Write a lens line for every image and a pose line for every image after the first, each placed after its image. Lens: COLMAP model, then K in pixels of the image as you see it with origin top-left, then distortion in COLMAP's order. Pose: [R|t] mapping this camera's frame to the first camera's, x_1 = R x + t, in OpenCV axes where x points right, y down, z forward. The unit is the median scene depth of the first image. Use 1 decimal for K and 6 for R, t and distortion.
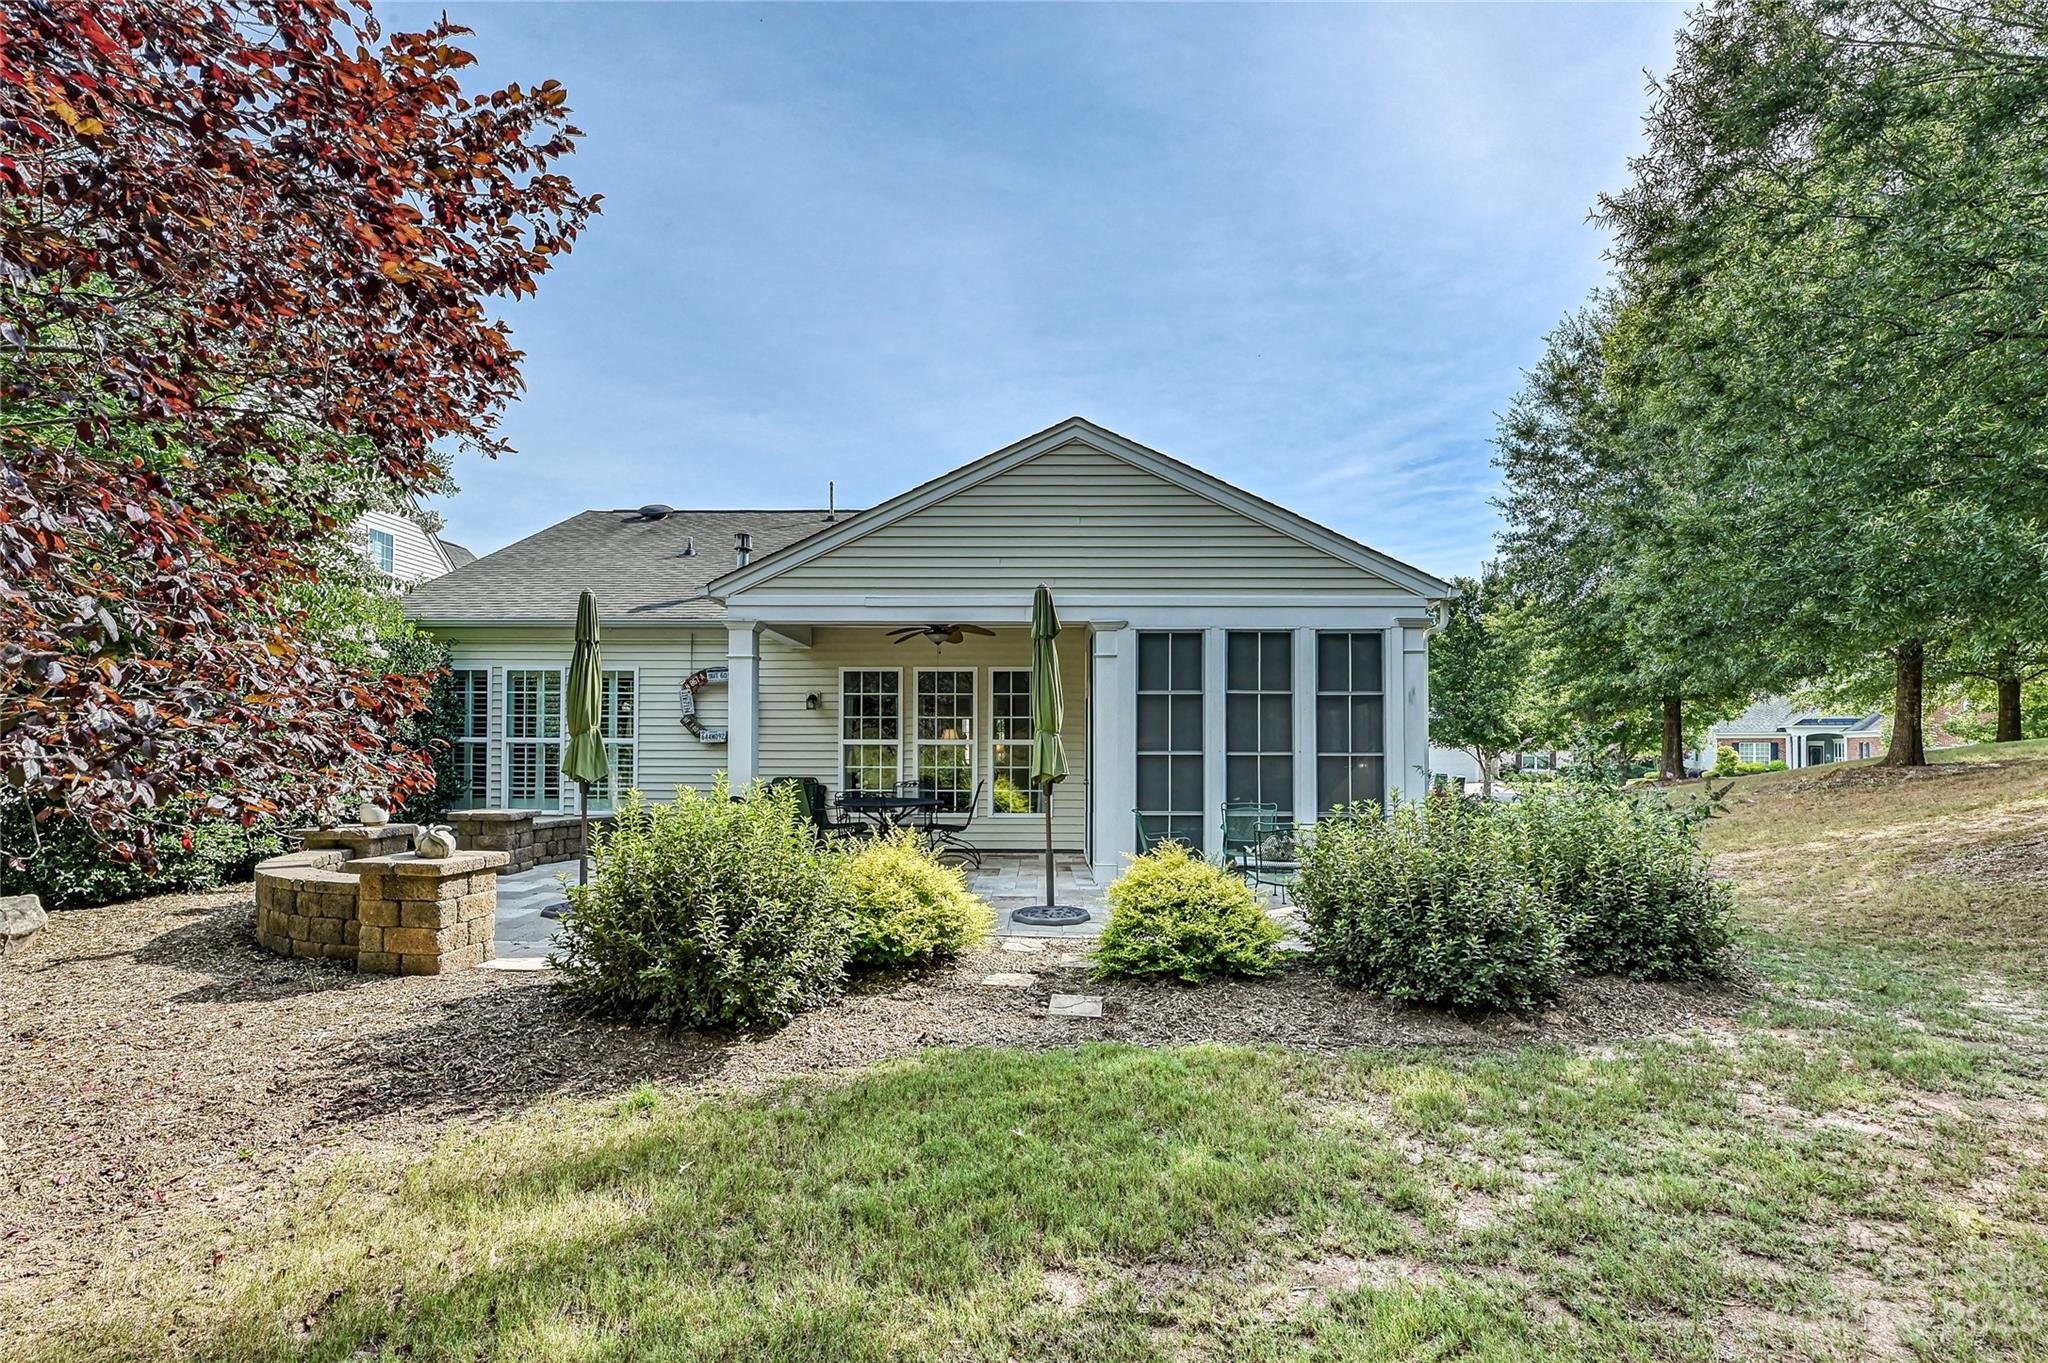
lens RADIAL K [[922.7, 0, 1007.1], [0, 922.7, 739.6], [0, 0, 1]] dist [-0.000099, 0.000104]
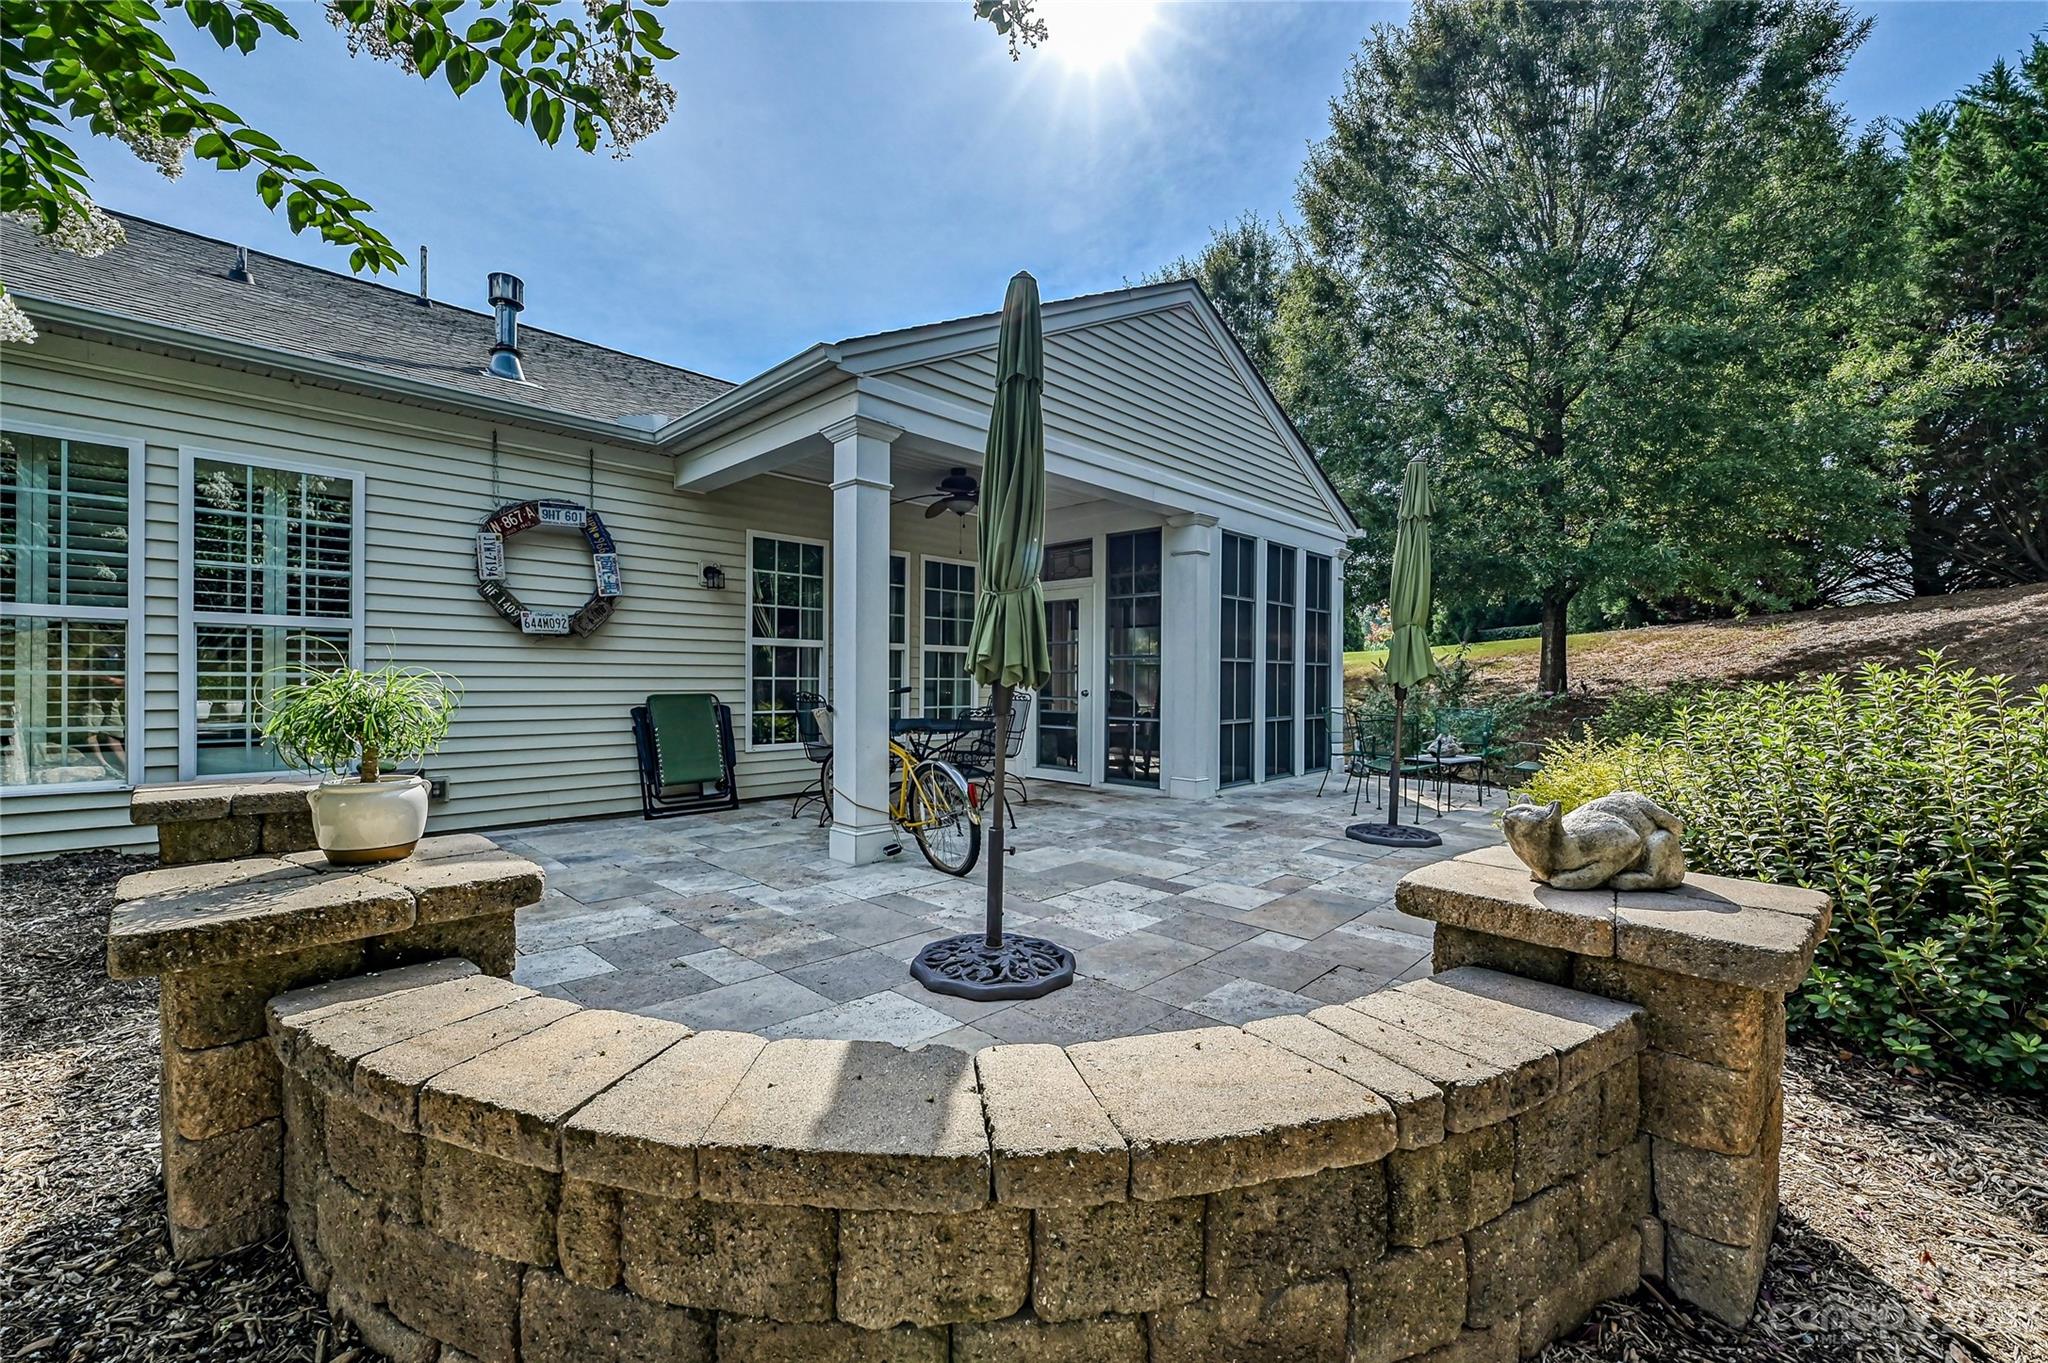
lens RADIAL K [[821.4, 0, 1028.2], [0, 821.4, 677.0], [0, 0, 1]] dist [-0.000997, -0.000075]
pose [[0.678063, 0.002880, 0.734998, -0.483530], [-0.006072, 0.999980, 0.001684, 0.026609], [-0.734979, -0.005605, 0.678067, 0.444330]]
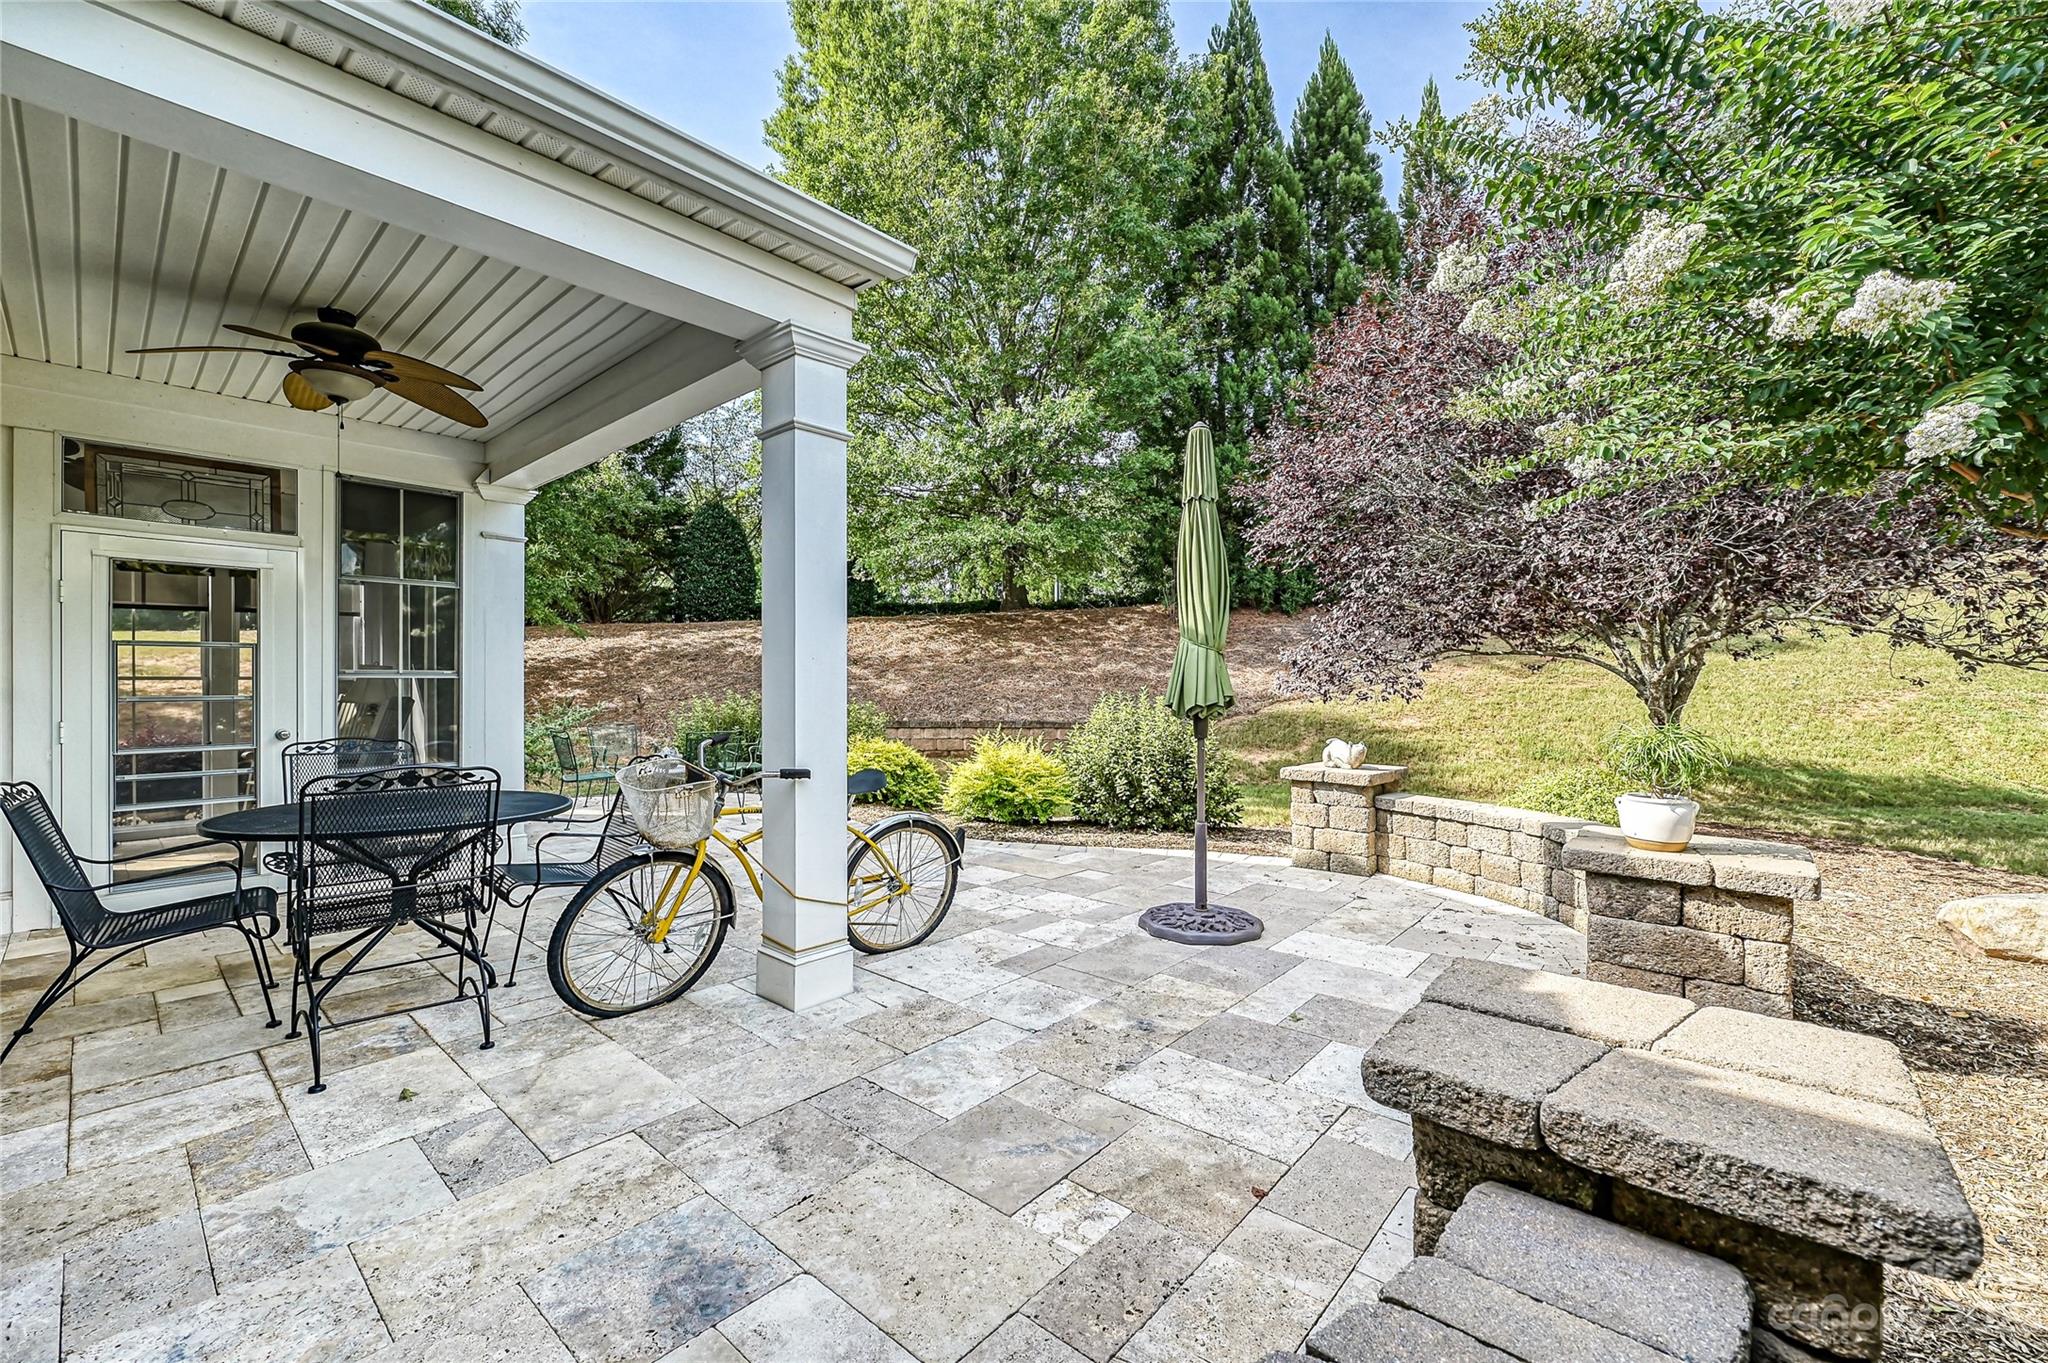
lens RADIAL K [[821.4, 0, 1028.7], [0, 821.4, 682.0], [0, 0, 1]] dist [-0.000997, -0.000075]
pose [[-0.764608, 0.001097, 0.644494, -0.452205], [0.001075, 0.999999, -0.000427, 0.010450], [-0.644494, 0.000366, -0.764609, 1.319586]]
